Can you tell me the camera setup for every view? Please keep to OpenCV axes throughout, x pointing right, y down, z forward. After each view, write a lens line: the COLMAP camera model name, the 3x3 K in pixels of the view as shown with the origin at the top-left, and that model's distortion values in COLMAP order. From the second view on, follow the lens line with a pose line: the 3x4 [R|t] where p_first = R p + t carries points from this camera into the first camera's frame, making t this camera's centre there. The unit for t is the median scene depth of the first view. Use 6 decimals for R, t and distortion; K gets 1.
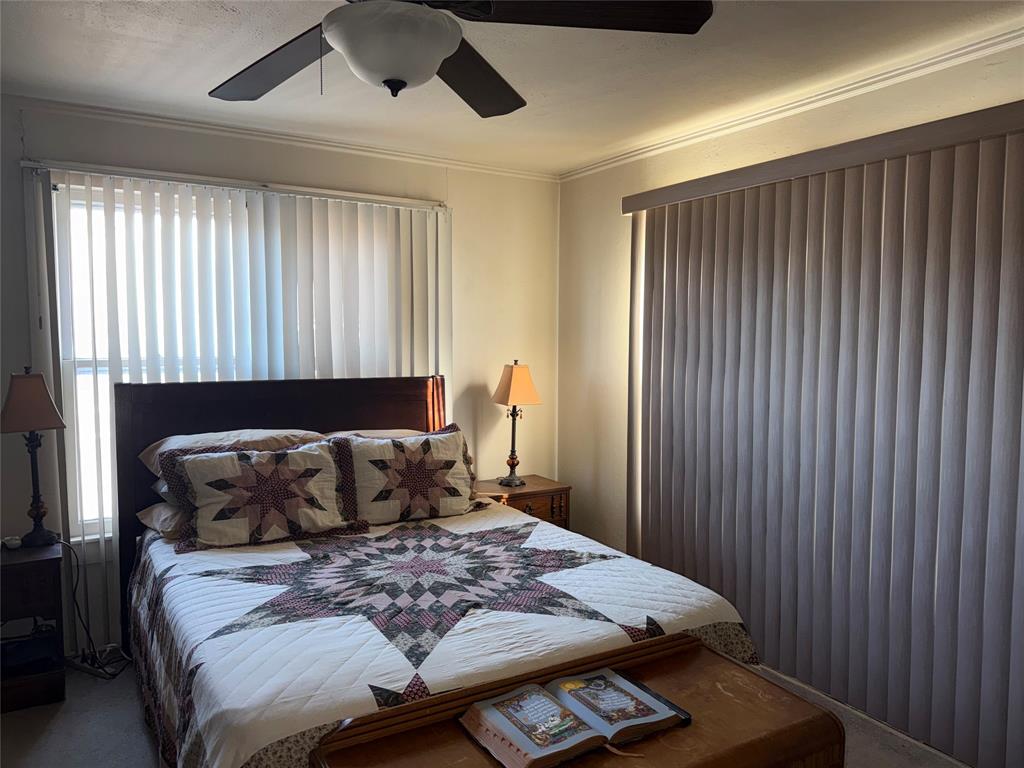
lens RADIAL K [[715.5, 0, 512.2], [0, 715.5, 376.1], [0, 0, 1]] dist [0.065160, -0.087472]
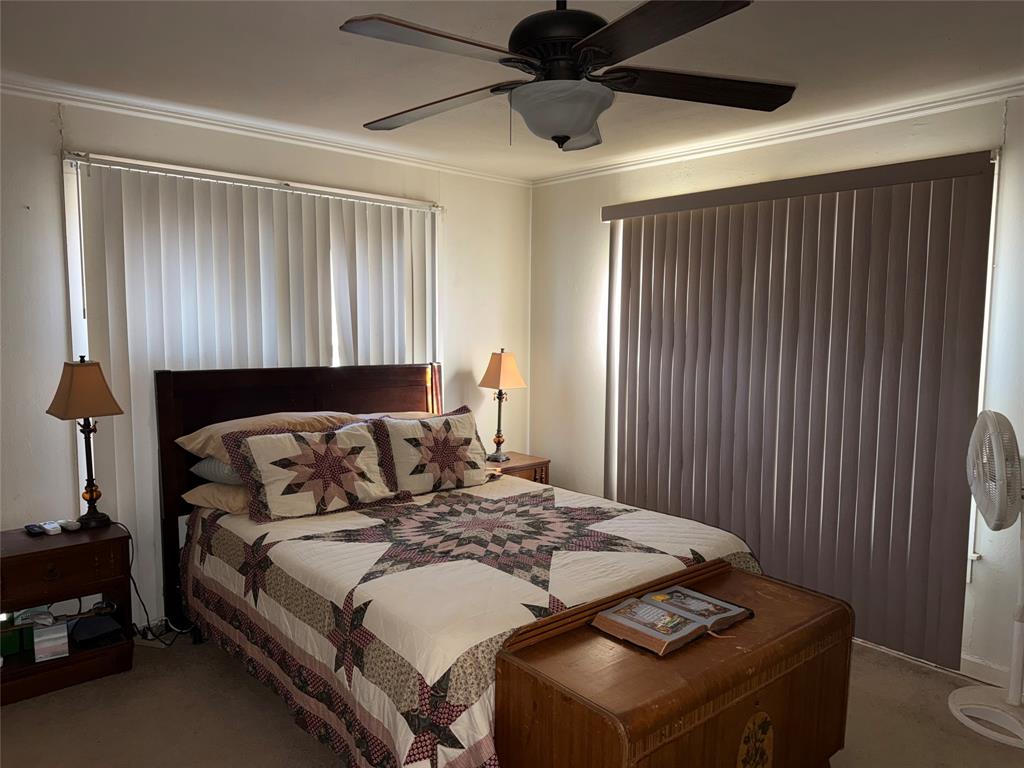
lens RADIAL K [[715.5, 0, 516.0], [0, 715.5, 384.5], [0, 0, 1]] dist [0.065160, -0.087472]
pose [[0.981086, -0.010559, 0.193282, -0.272313], [0.005278, 0.999599, 0.027814, 0.003395], [-0.193499, -0.026267, 0.980749, -0.140284]]
